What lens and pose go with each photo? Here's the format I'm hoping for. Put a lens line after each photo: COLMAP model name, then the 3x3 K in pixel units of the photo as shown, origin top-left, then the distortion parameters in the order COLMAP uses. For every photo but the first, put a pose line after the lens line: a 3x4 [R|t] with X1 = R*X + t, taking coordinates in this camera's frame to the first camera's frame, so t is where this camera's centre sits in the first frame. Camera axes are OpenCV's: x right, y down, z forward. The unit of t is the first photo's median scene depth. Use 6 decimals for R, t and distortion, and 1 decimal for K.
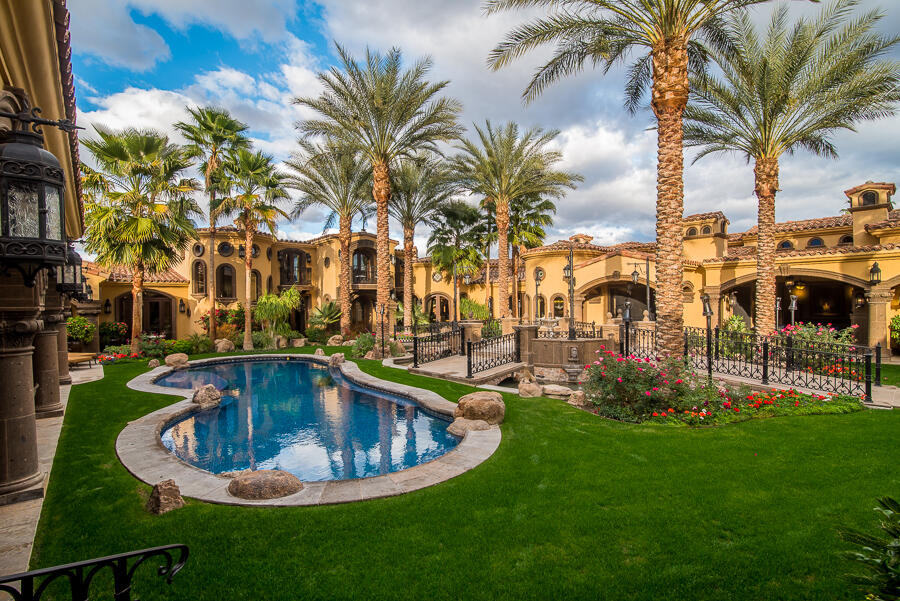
lens RADIAL K [[429.2, 0, 444.5], [0, 429.2, 304.2], [0, 0, 1]] dist [-0.016036, -0.000625]
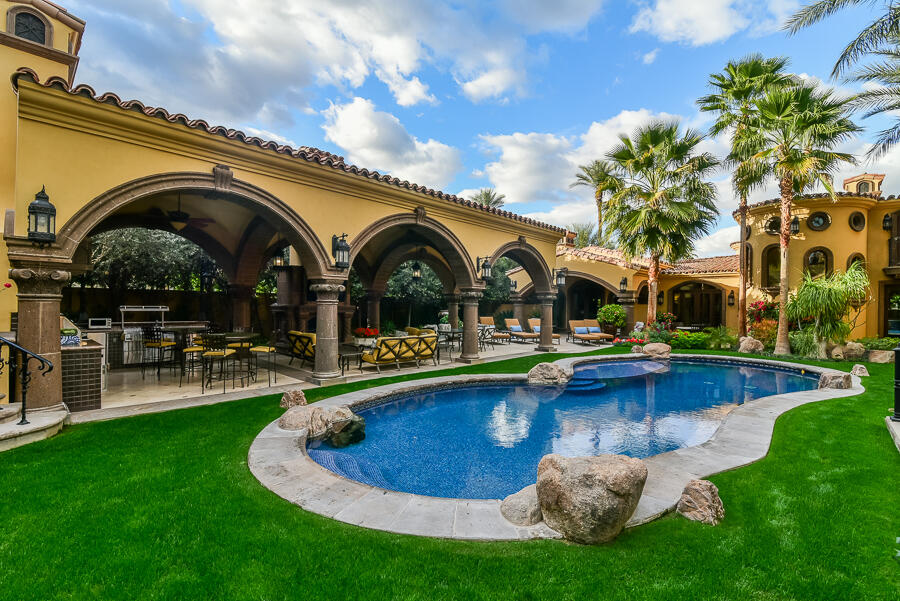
lens RADIAL K [[429.2, 0, 447.6], [0, 429.2, 304.3], [0, 0, 1]] dist [-0.016036, -0.000625]
pose [[0.113206, 0.009737, -0.993524, 0.232776], [-0.020858, 0.999755, 0.007421, 0.026828], [0.993353, 0.019883, 0.113381, 0.357860]]
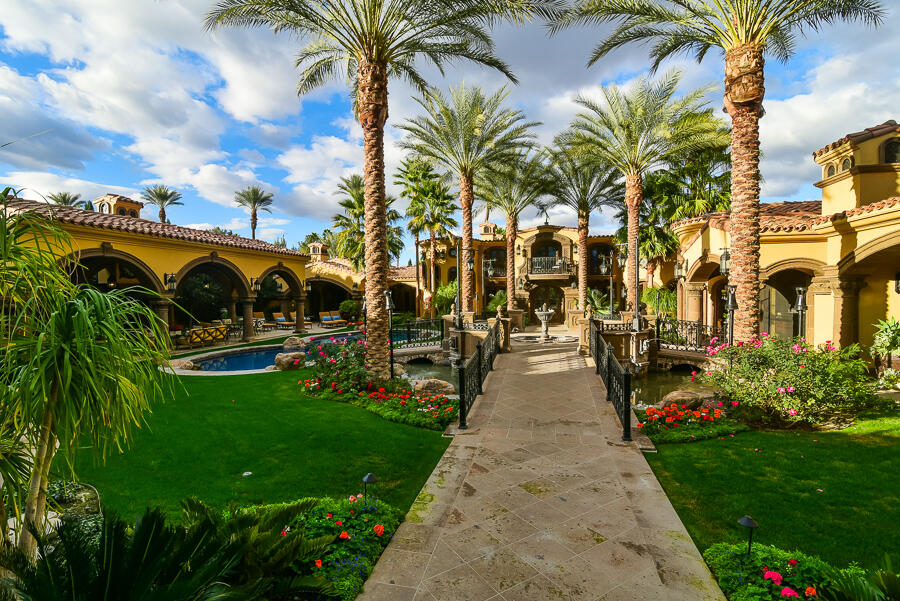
lens RADIAL K [[429.2, 0, 447.1], [0, 429.2, 307.0], [0, 0, 1]] dist [-0.016036, -0.000625]
pose [[0.581291, 0.027263, -0.813239, 0.747547], [0.002610, 0.999371, 0.035368, -0.004217], [0.813692, -0.022681, 0.580854, 0.250303]]
